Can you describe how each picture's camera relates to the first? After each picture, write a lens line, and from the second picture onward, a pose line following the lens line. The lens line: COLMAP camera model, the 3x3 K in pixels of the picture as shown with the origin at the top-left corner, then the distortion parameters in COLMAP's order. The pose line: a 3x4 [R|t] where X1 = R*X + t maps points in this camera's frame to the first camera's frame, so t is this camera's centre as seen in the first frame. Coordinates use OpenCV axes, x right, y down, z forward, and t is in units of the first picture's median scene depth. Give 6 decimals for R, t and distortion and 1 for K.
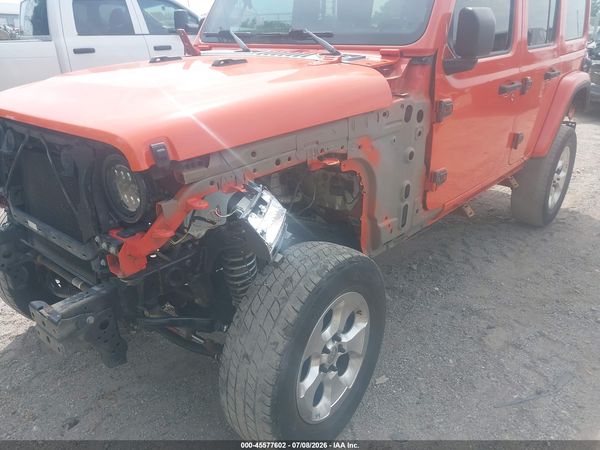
lens RADIAL K [[474.1, 0, 300.0], [0, 474.1, 225.0], [0, 0, 1]] dist [-0.004051, -0.002537]
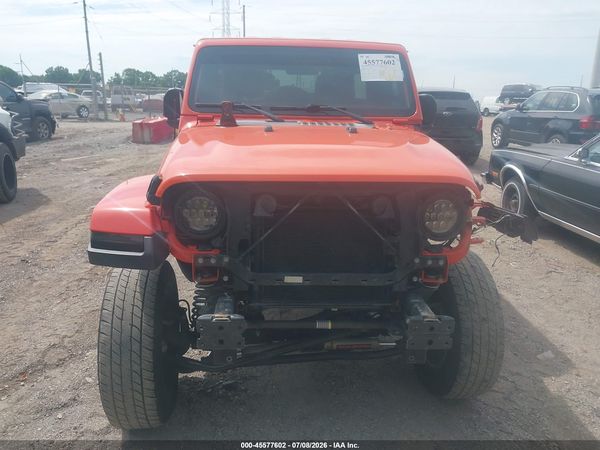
lens RADIAL K [[474.1, 0, 300.0], [0, 474.1, 225.0], [0, 0, 1]] dist [-0.004051, -0.002537]
pose [[0.709941, -0.153168, 0.687403, -1.119298], [0.239348, 0.970440, -0.030961, -0.076815], [-0.662341, 0.186509, 0.725616, 0.183425]]
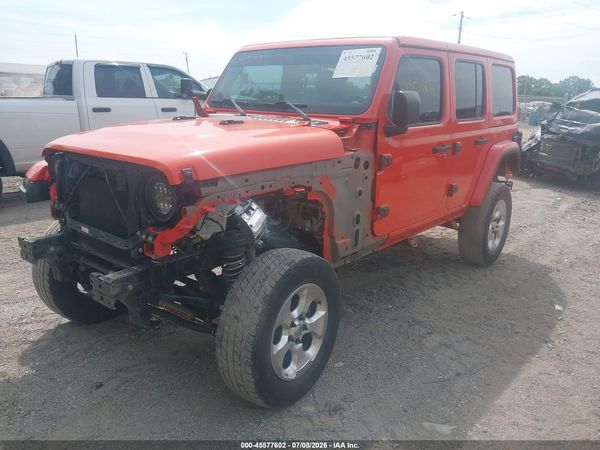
lens RADIAL K [[474.7, 0, 314.0], [0, 474.7, 233.0], [0, 0, 1]] dist [0.059535, -0.138389]
pose [[0.998493, 0.025867, 0.048401, 0.035219], [-0.020146, 0.993142, -0.115170, 0.135594], [-0.051048, 0.114021, 0.992166, -0.366081]]
